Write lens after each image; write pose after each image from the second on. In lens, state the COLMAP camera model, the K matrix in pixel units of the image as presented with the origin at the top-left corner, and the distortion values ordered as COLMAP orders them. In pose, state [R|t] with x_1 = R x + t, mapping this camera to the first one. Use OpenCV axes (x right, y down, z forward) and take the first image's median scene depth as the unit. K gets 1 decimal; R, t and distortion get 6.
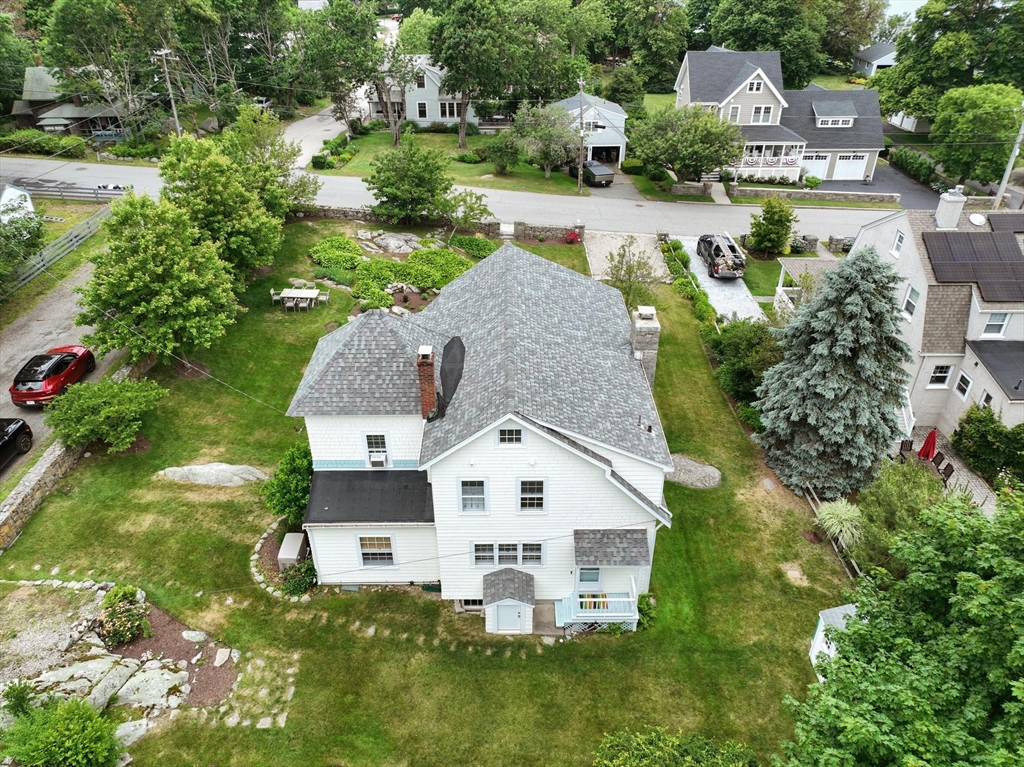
lens RADIAL K [[720.3, 0, 512.5], [0, 720.3, 383.7], [0, 0, 1]] dist [-0.003228, 0.019936]
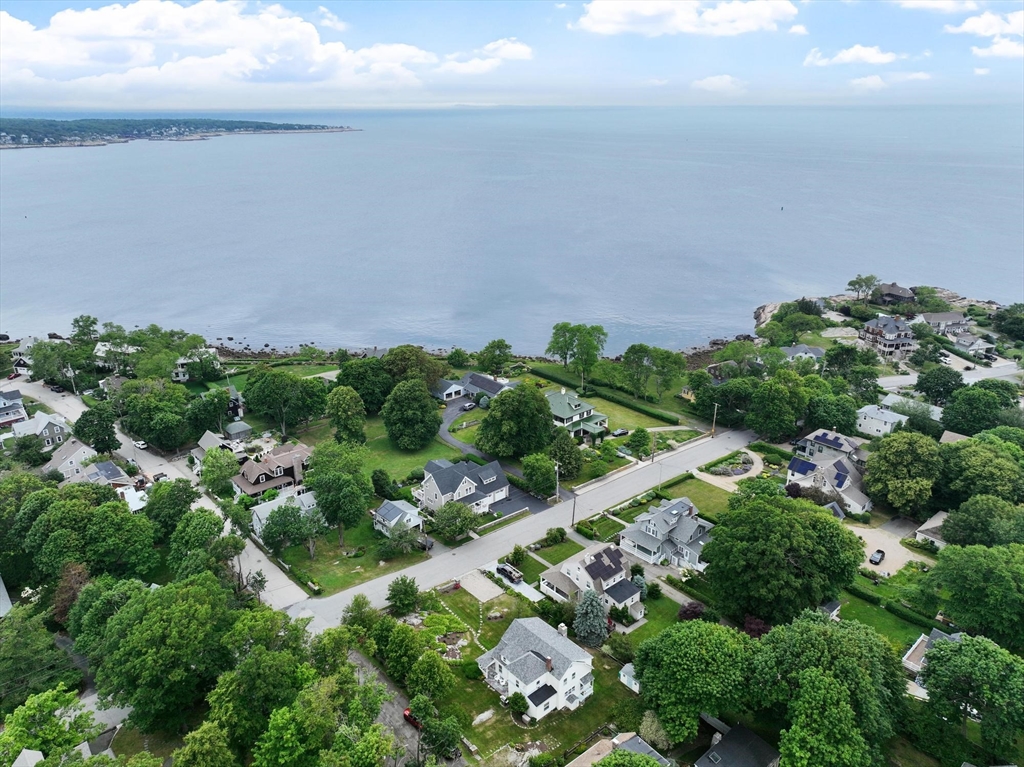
lens RADIAL K [[720.3, 0, 514.5], [0, 720.3, 385.1], [0, 0, 1]] dist [-0.003228, 0.019936]
pose [[0.749067, -0.233040, 0.620154, -2.030602], [0.349843, 0.934071, -0.071562, -1.056422], [-0.562591, 0.270561, 0.781209, -2.233752]]
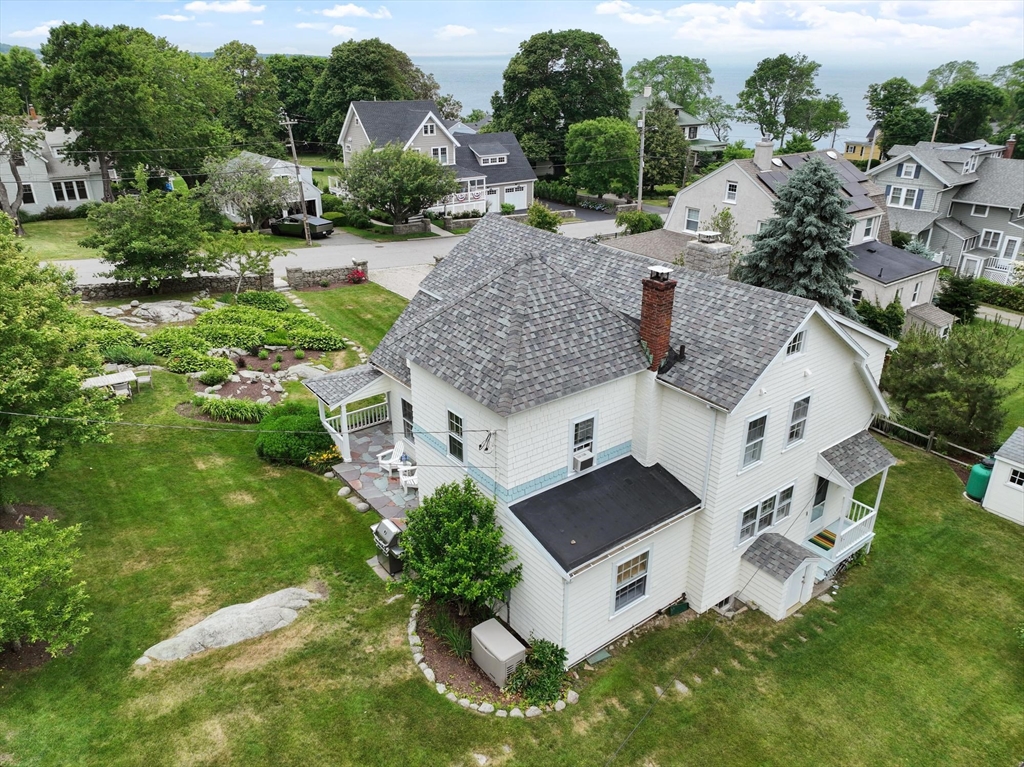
lens RADIAL K [[720.3, 0, 512.3], [0, 720.3, 385.0], [0, 0, 1]] dist [-0.003228, 0.019936]
pose [[0.801688, -0.242772, 0.546222, -0.478407], [0.316330, 0.947670, -0.043079, 0.035232], [-0.507180, 0.207322, 0.836532, 0.335417]]
